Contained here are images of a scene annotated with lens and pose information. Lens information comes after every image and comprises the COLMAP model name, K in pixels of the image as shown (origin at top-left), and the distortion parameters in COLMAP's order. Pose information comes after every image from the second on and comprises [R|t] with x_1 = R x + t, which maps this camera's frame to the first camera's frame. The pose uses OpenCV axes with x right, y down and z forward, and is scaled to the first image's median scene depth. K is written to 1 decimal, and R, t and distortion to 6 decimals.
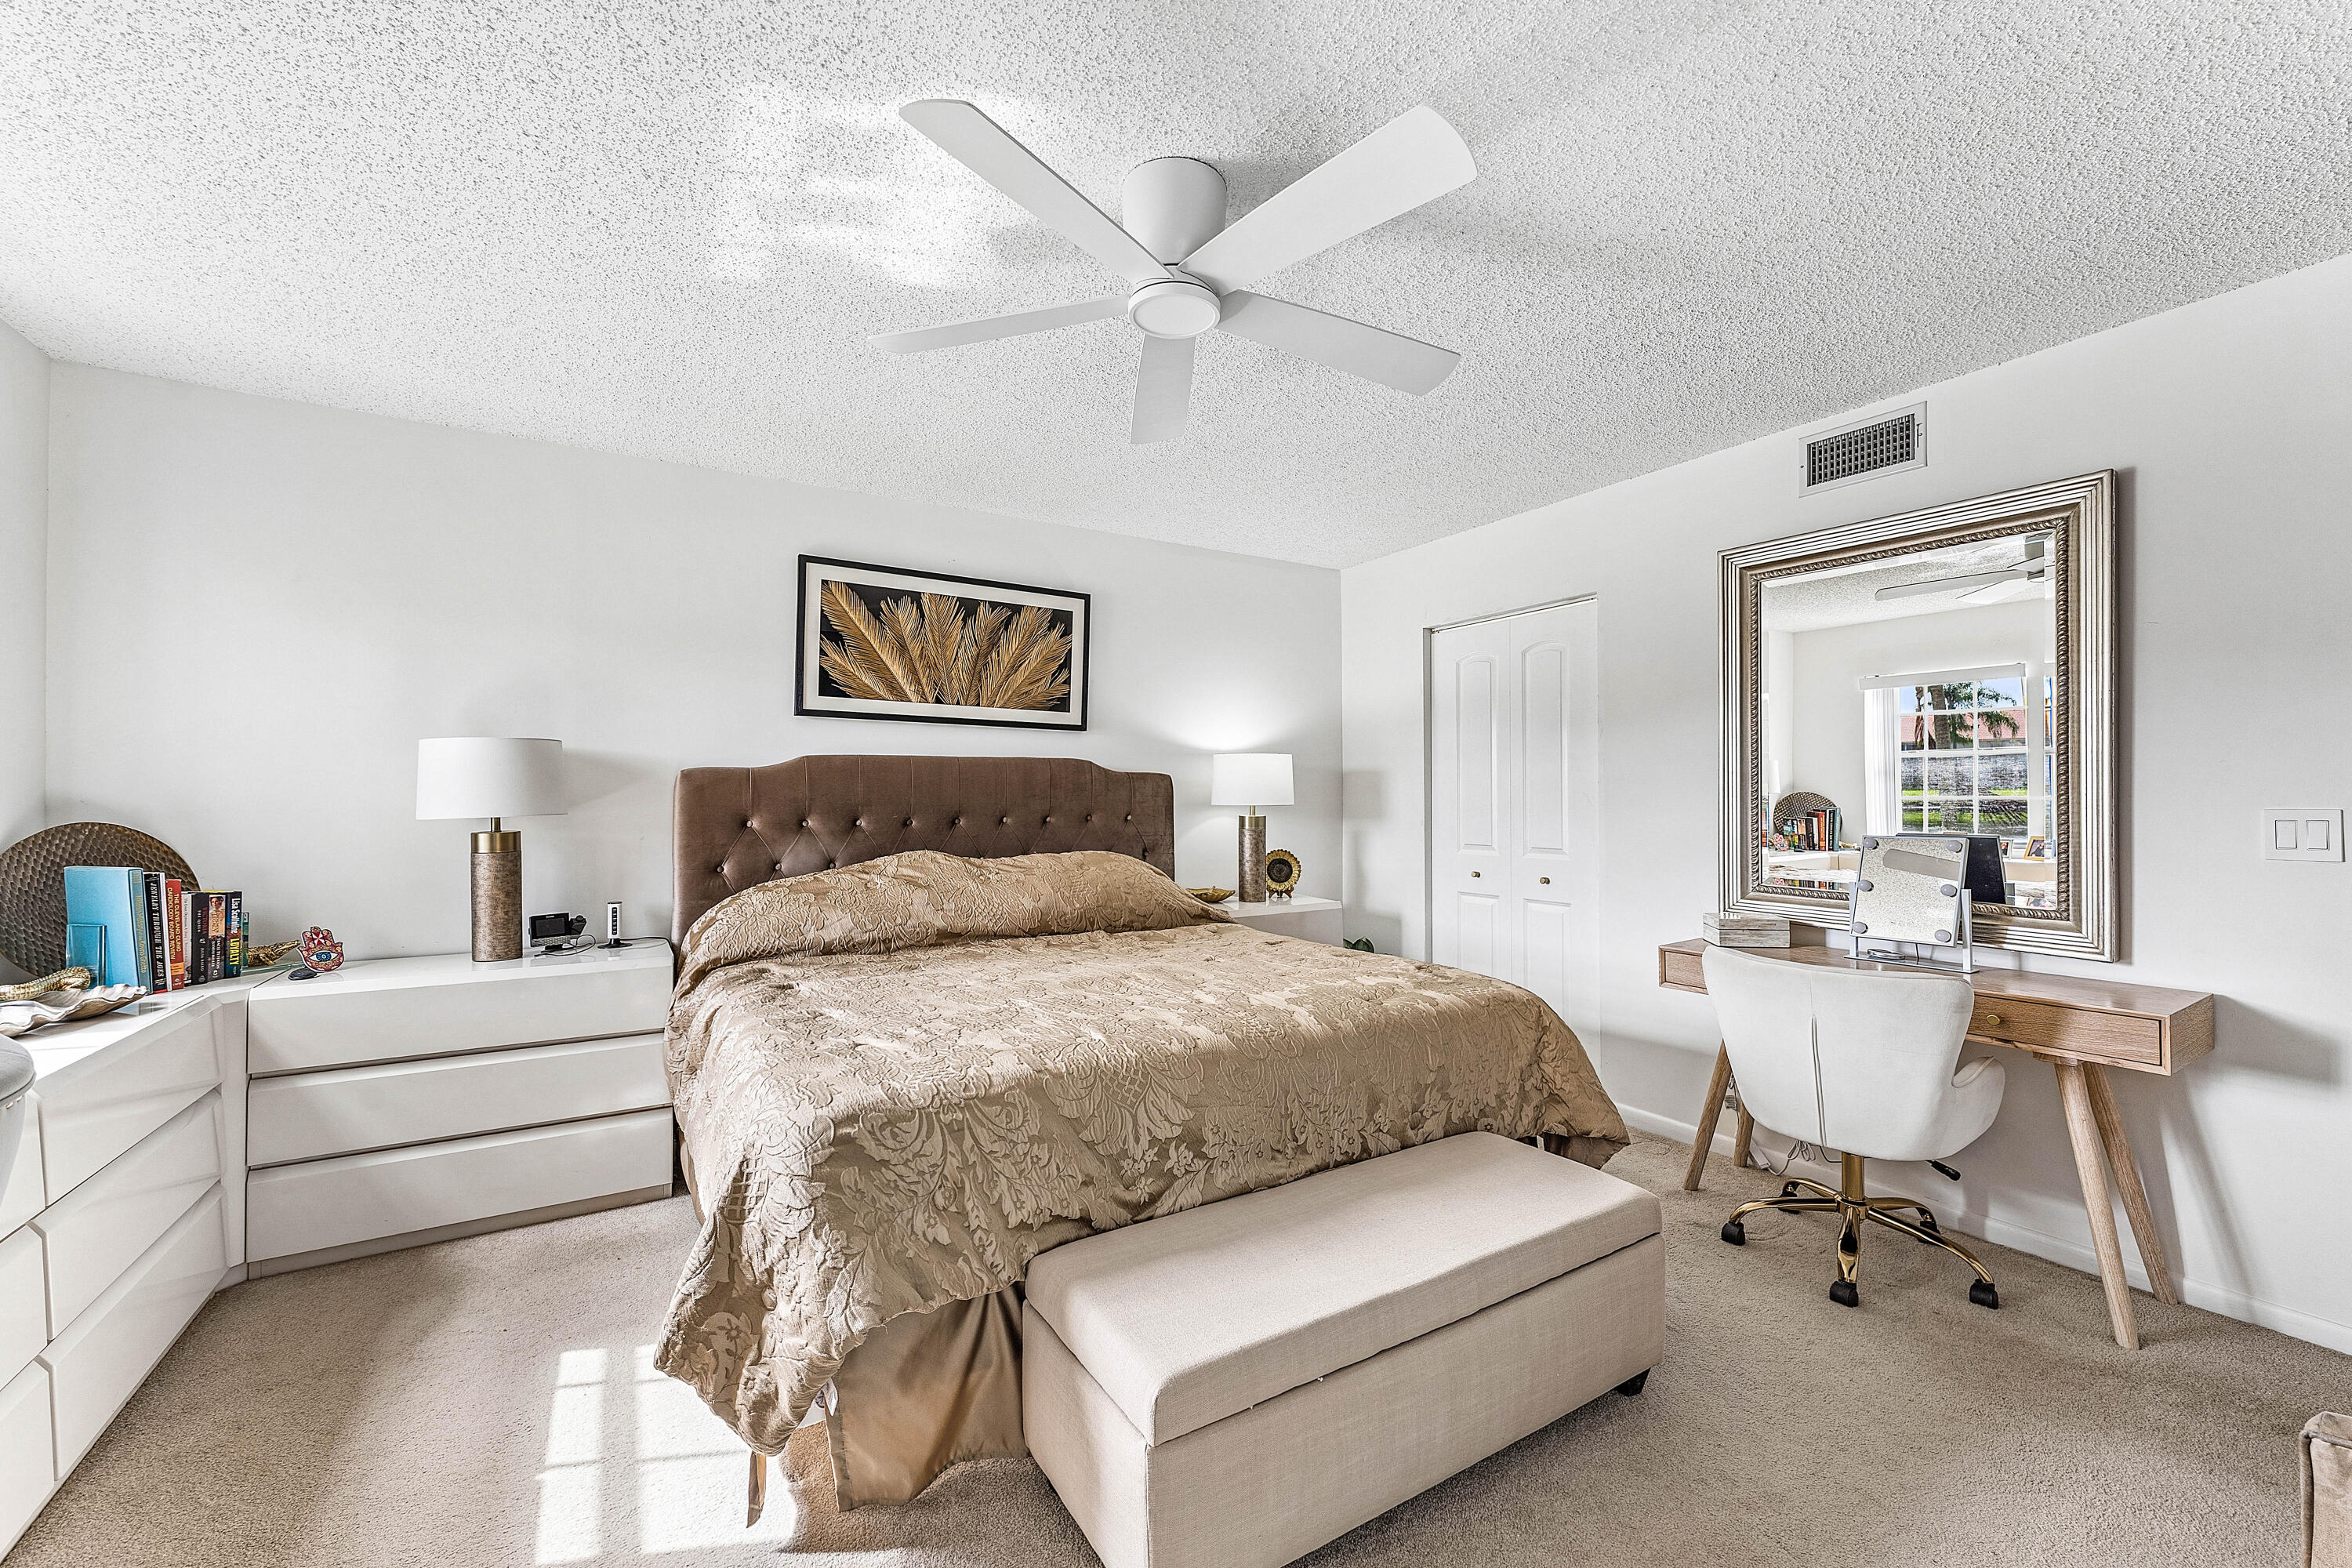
lens RADIAL K [[960.3, 0, 1159.1], [0, 960.3, 787.6], [0, 0, 1]] dist [0.000307, -0.000950]
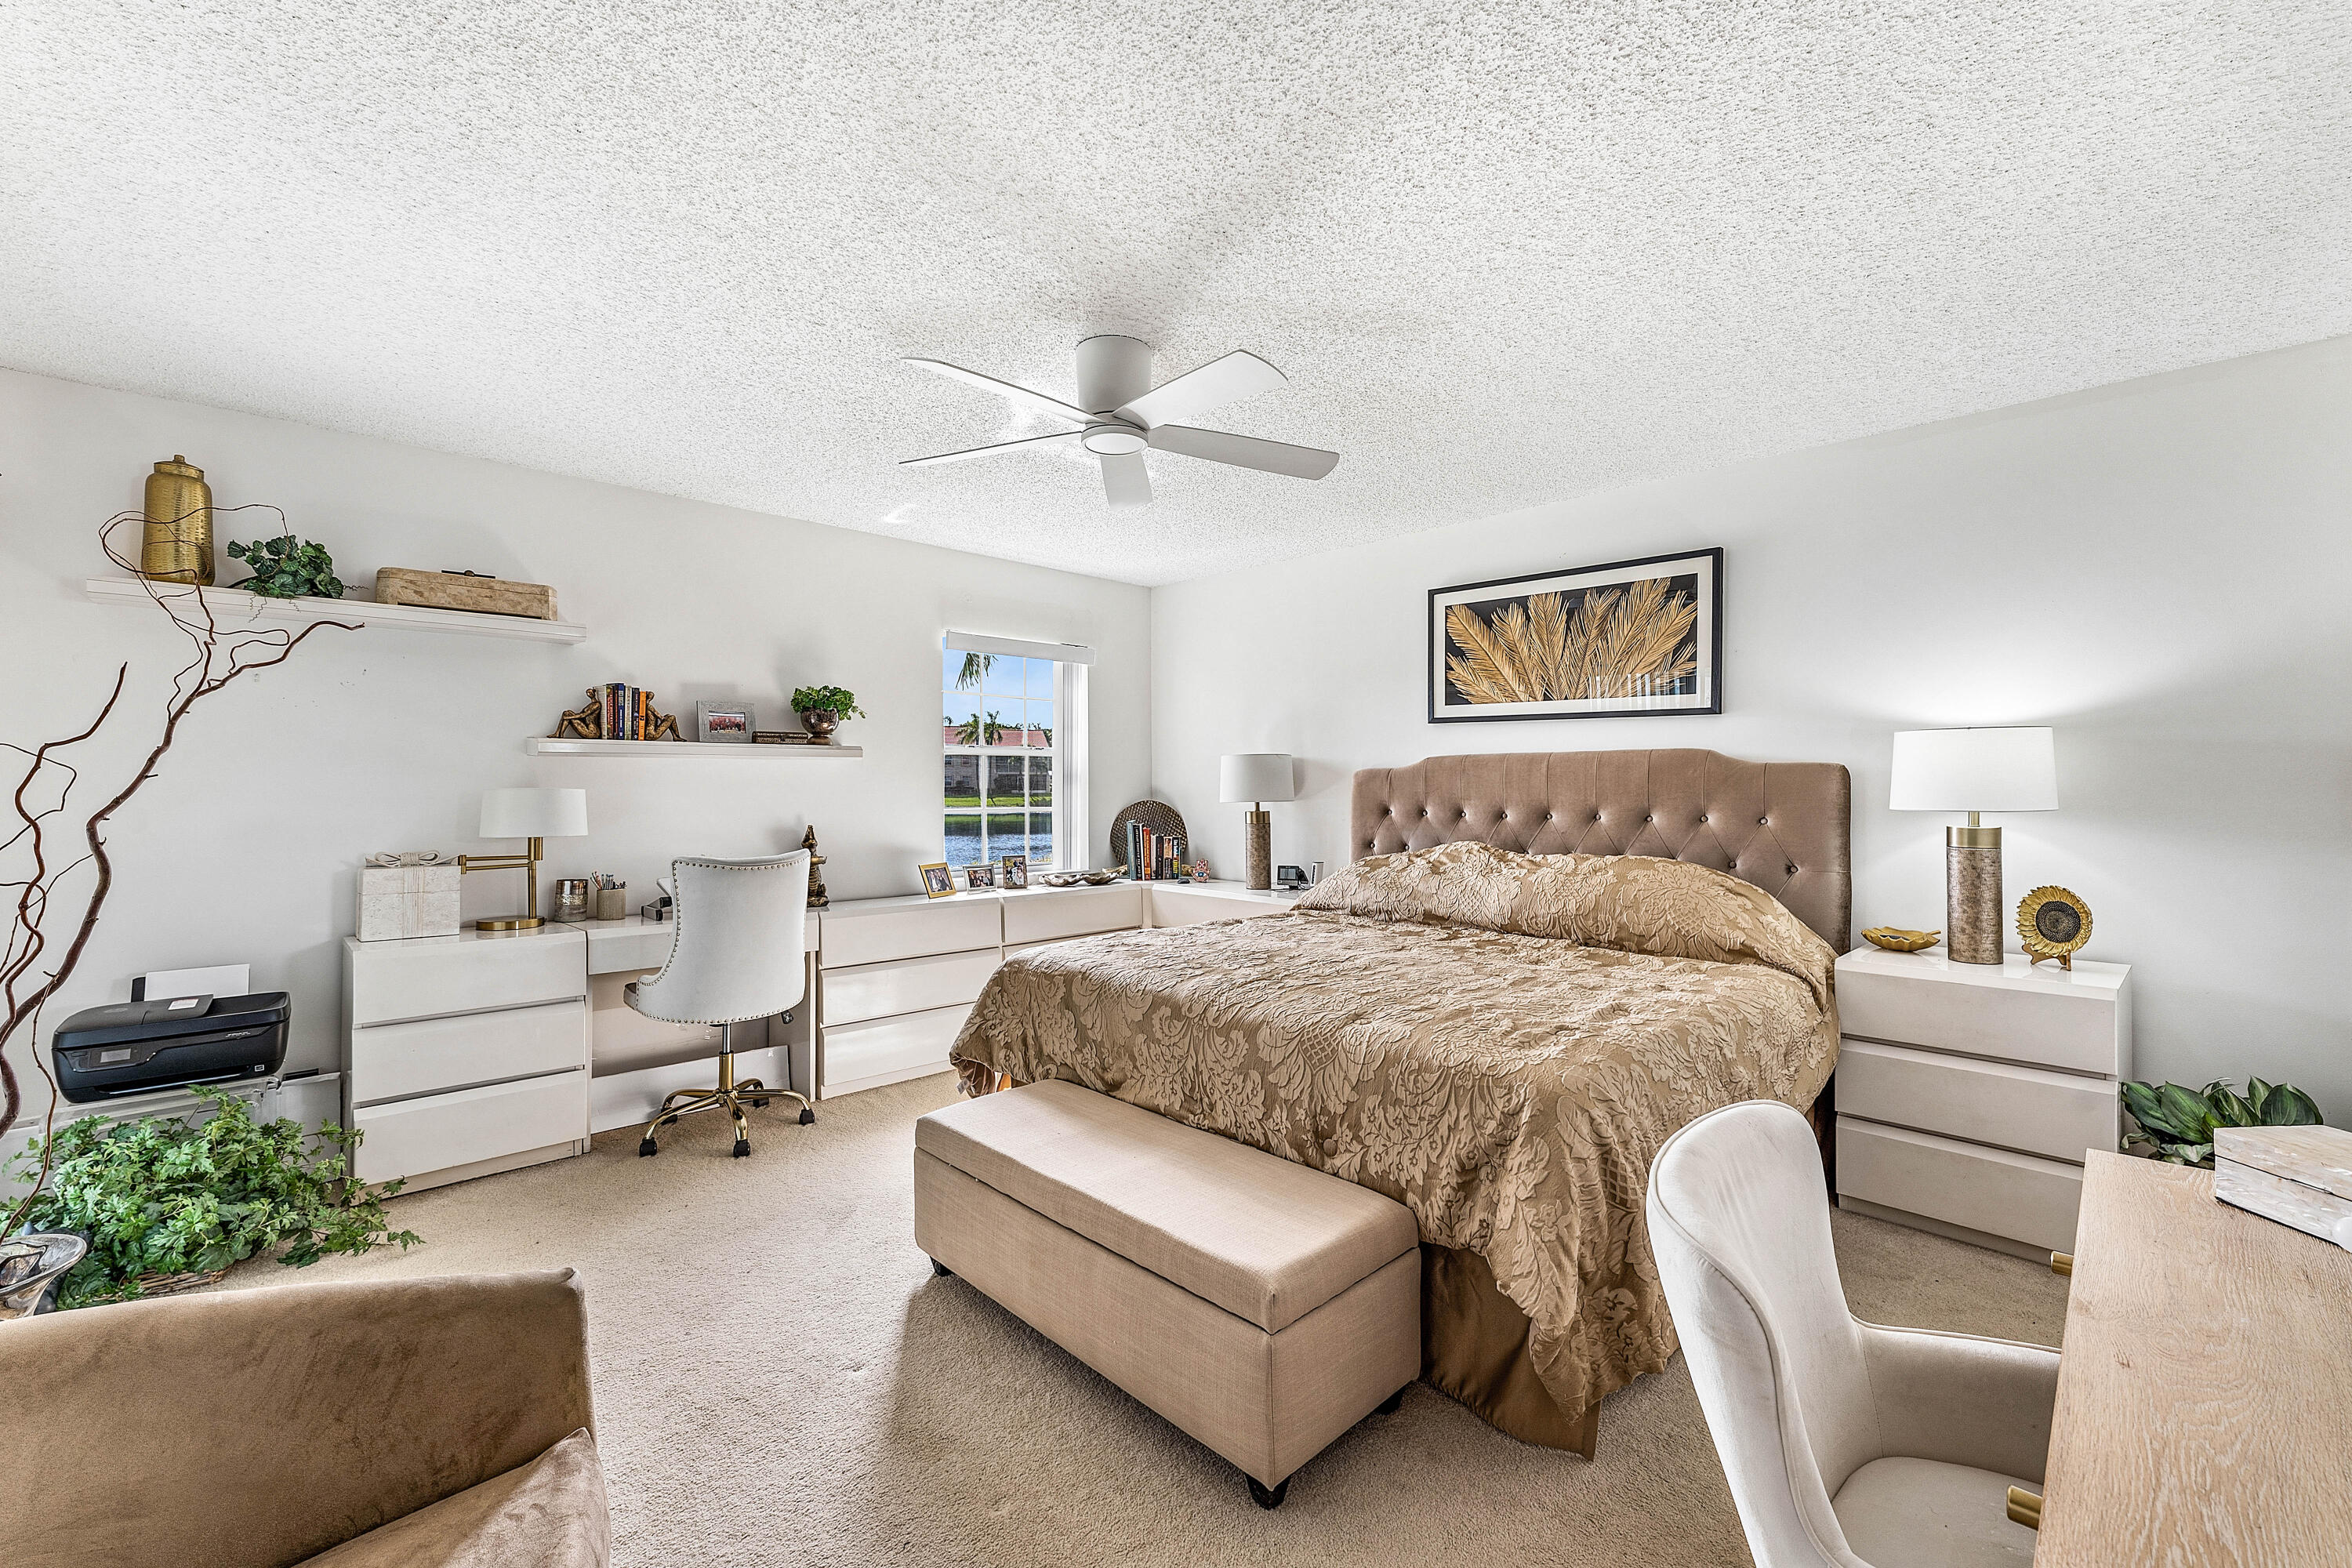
lens RADIAL K [[960.3, 0, 1157.0], [0, 960.3, 784.2], [0, 0, 1]] dist [0.000307, -0.000950]
pose [[0.203559, 0.002300, -0.979060, 0.724393], [0.007034, 0.999968, 0.003812, -0.005762], [0.979037, -0.007662, 0.203536, 0.413156]]
